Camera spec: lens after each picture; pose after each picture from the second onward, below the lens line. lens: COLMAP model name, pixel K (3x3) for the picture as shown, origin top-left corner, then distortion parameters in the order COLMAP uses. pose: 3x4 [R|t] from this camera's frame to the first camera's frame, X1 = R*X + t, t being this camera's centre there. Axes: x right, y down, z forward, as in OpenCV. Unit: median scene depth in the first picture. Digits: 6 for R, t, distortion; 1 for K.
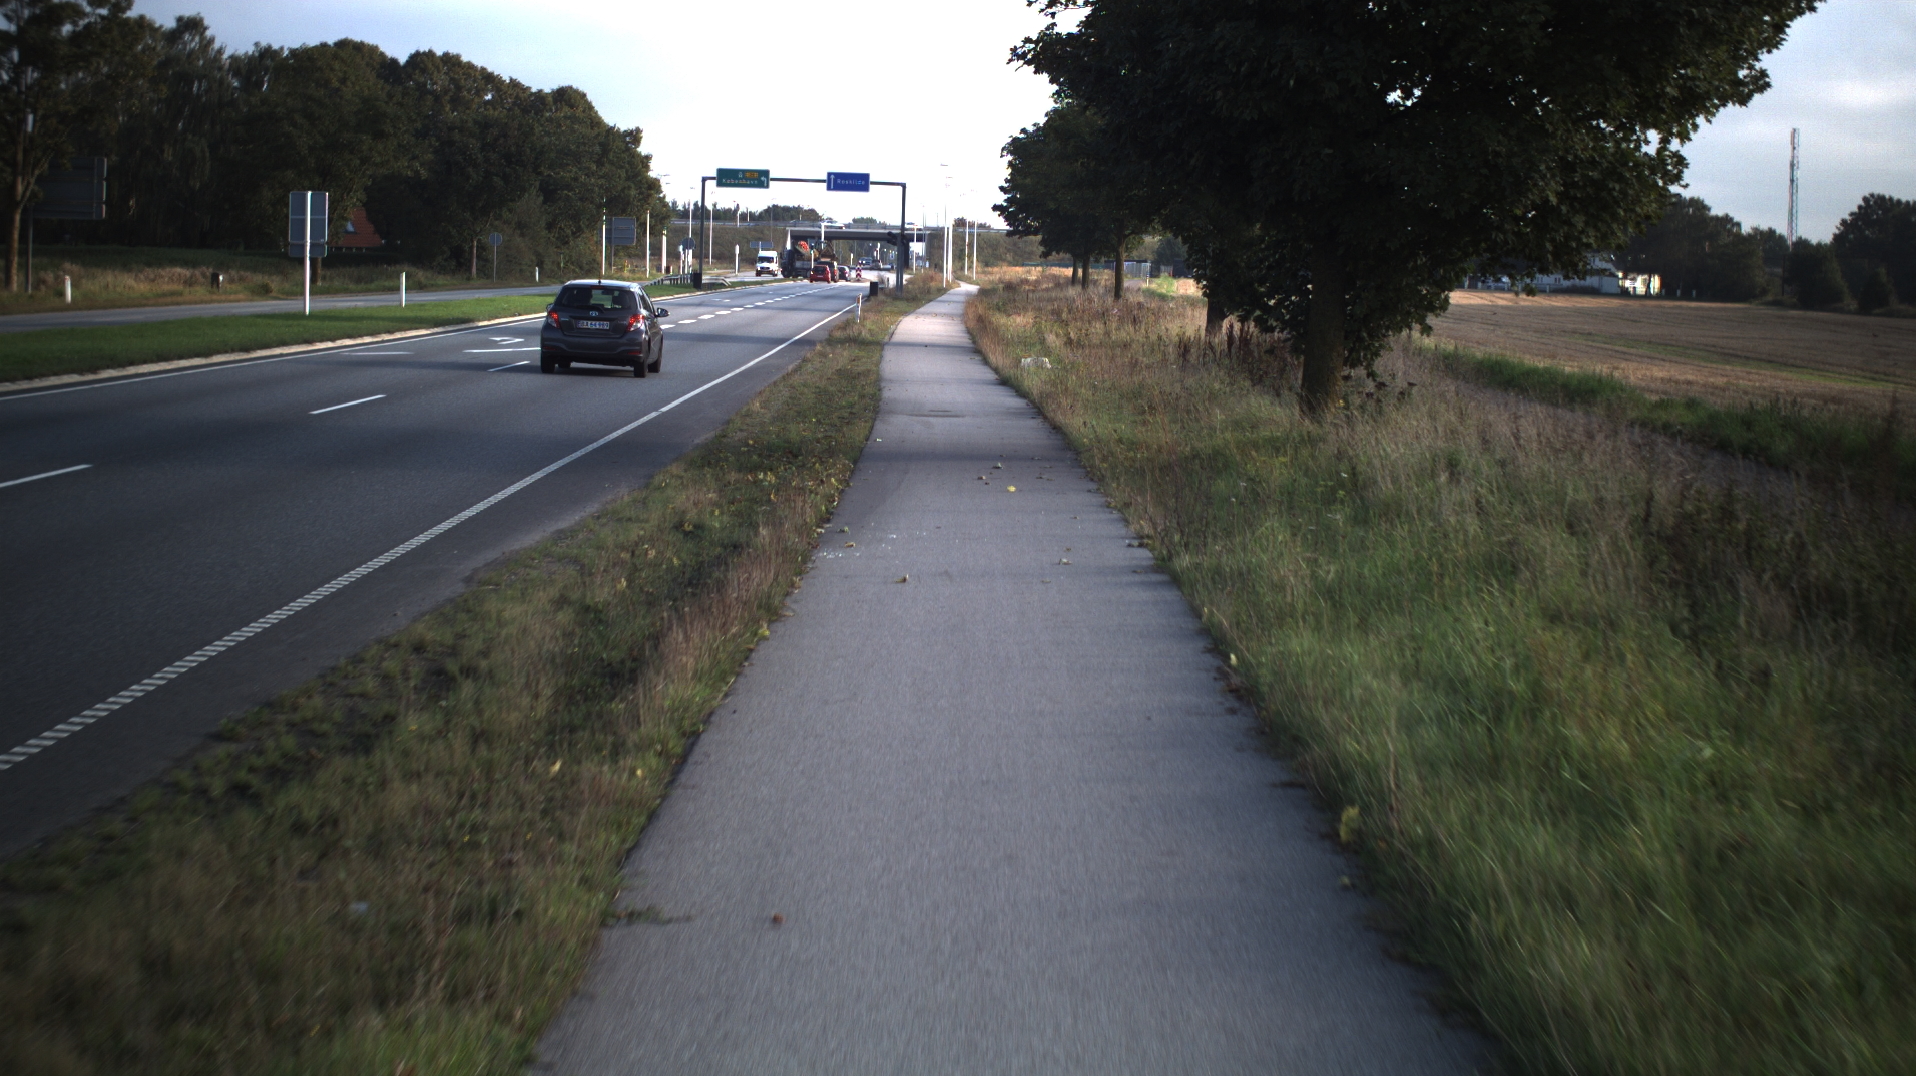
lens RADIAL K [[3656.1, 0, 958.0], [0, 3656.1, 538.0], [0, 0, 1]] dist [-0.242174, 0.175157]
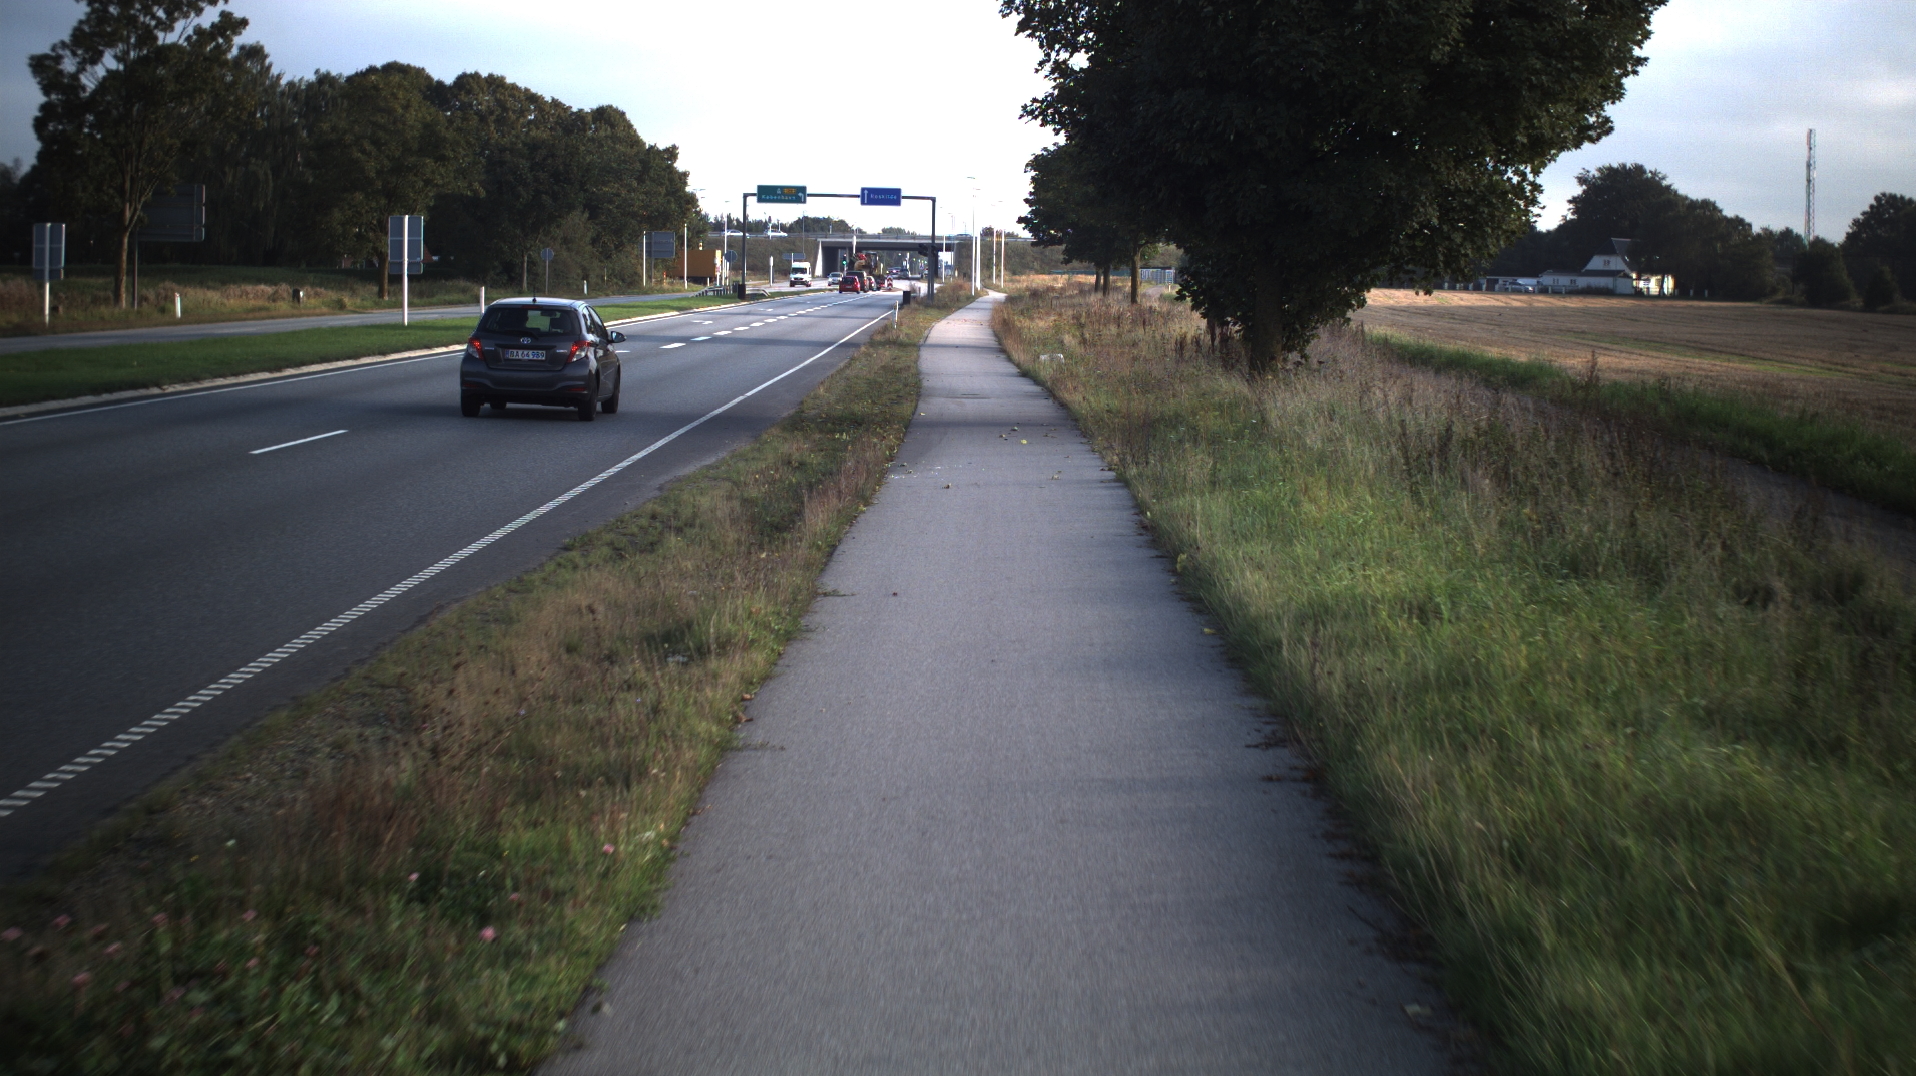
lens RADIAL K [[3656.1, 0, 958.0], [0, 3656.1, 538.0], [0, 0, 1]] dist [-0.242174, 0.175157]
pose [[0.999902, -0.011020, -0.008607, 0.000242], [0.011000, 0.999937, -0.002369, 0.004021], [0.008633, 0.002274, 0.999960, -0.056443]]
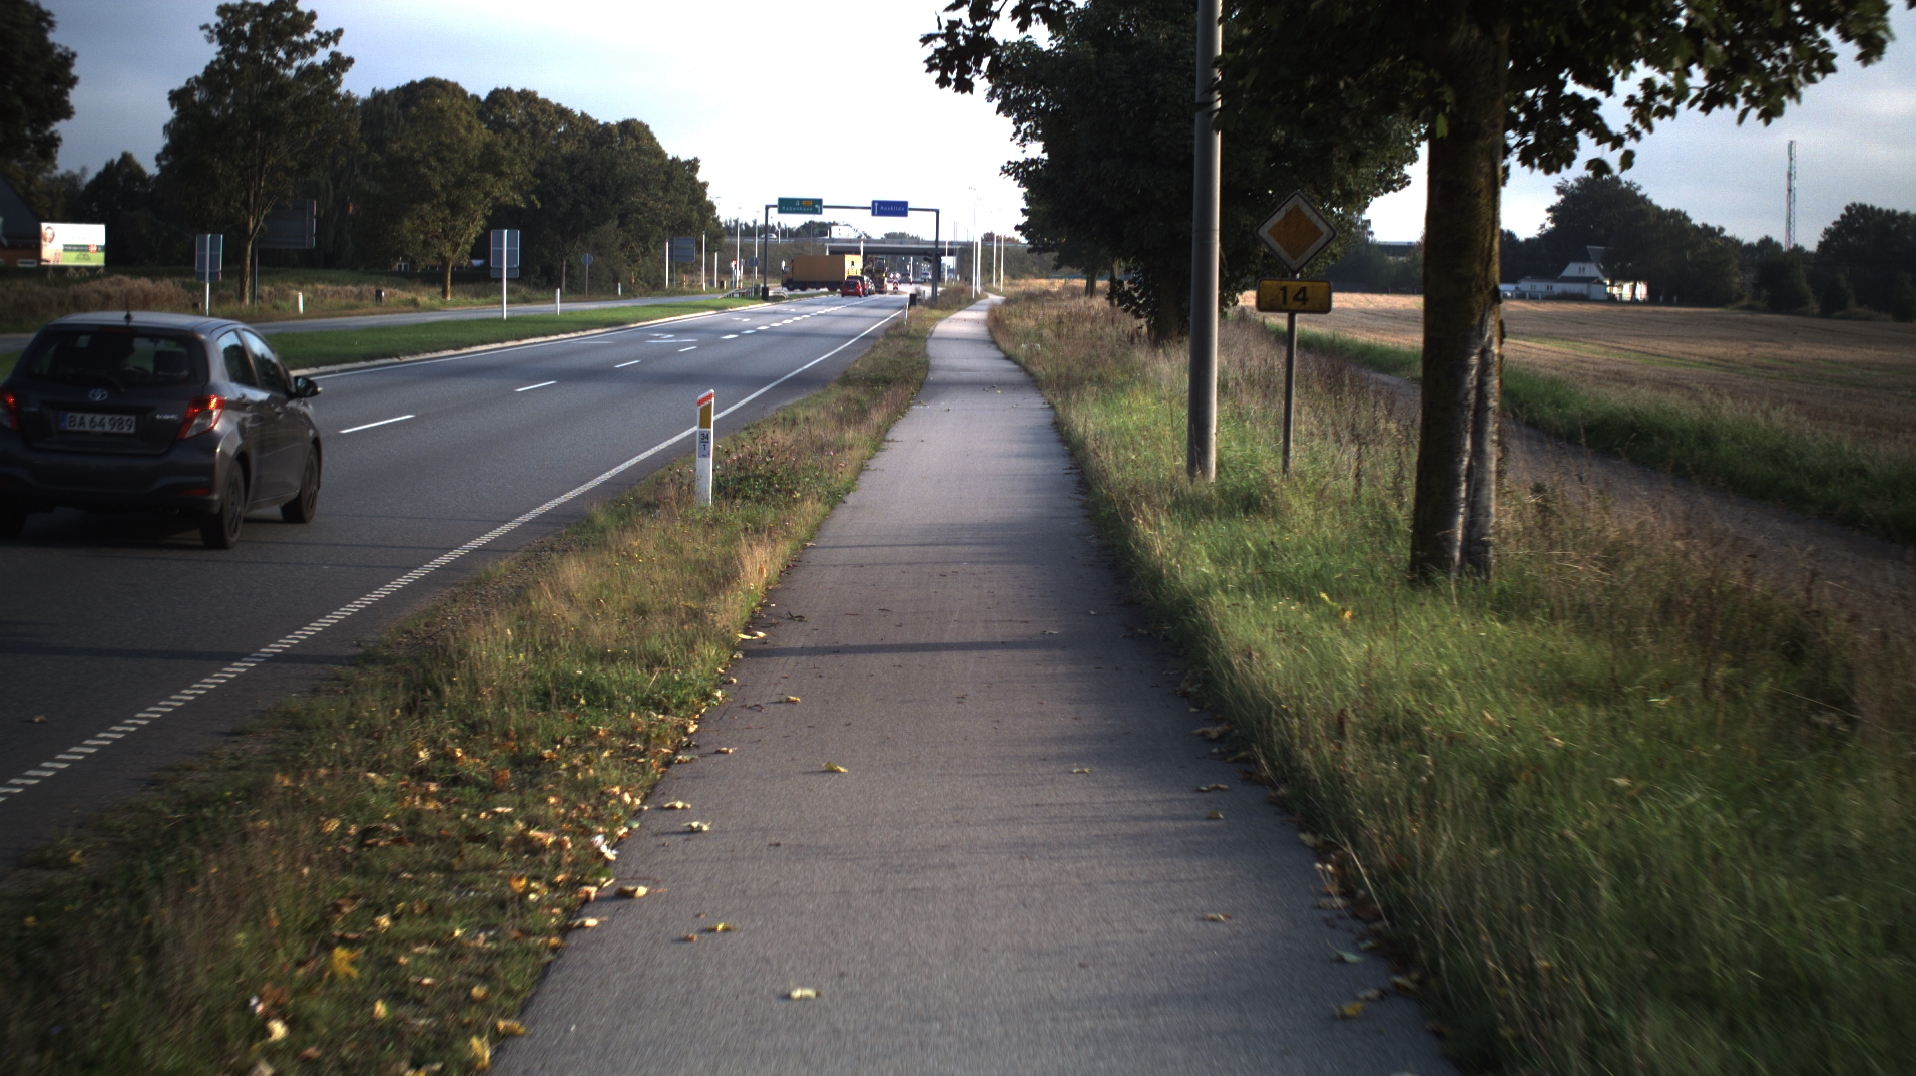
lens RADIAL K [[3656.1, 0, 958.0], [0, 3656.1, 538.0], [0, 0, 1]] dist [-0.242174, 0.175157]
pose [[0.999937, -0.006744, -0.008948, 0.001531], [0.006715, 0.999972, -0.003270, 0.012006], [0.008969, 0.003210, 0.999955, -0.168986]]
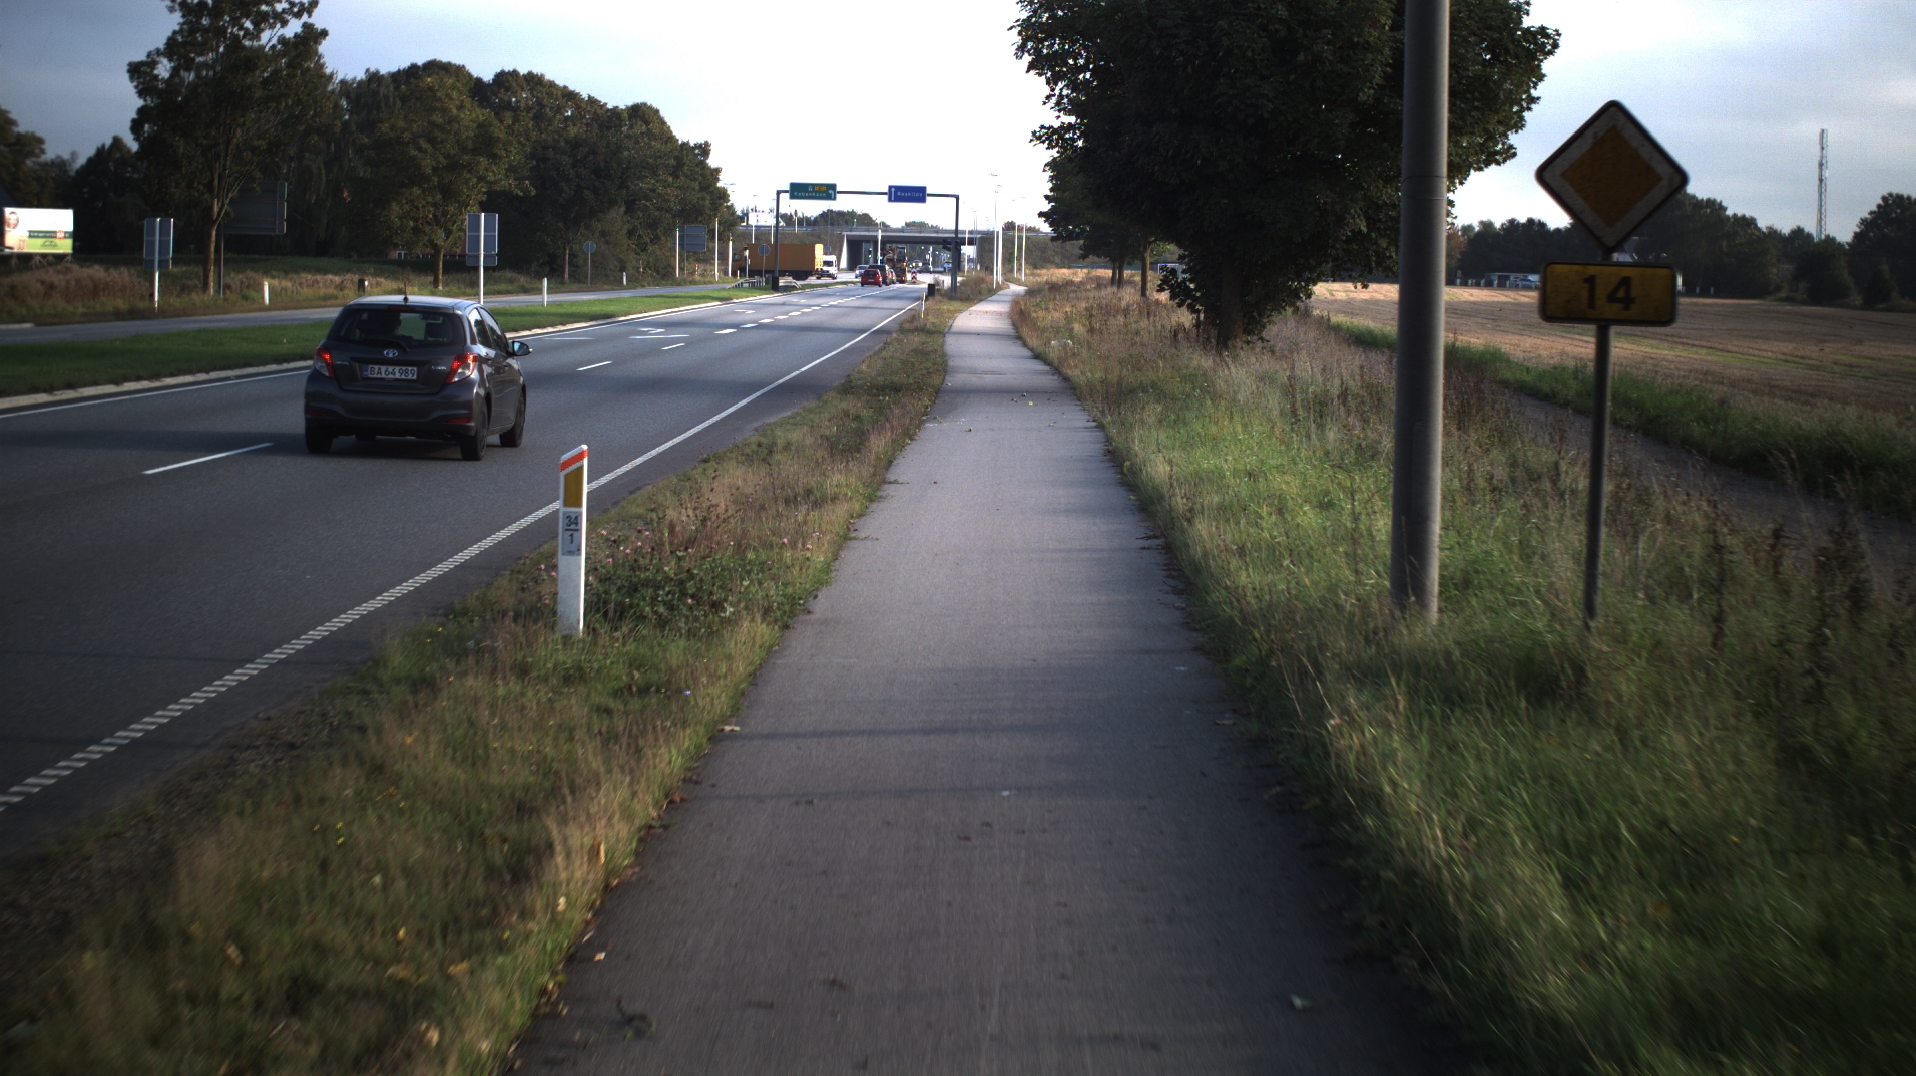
lens RADIAL K [[3656.1, 0, 958.0], [0, 3656.1, 538.0], [0, 0, 1]] dist [-0.242174, 0.175157]
pose [[0.999885, -0.005103, -0.014284, 0.000786], [0.005096, 0.999987, -0.000534, 0.007988], [0.014286, 0.000461, 0.999898, -0.112783]]
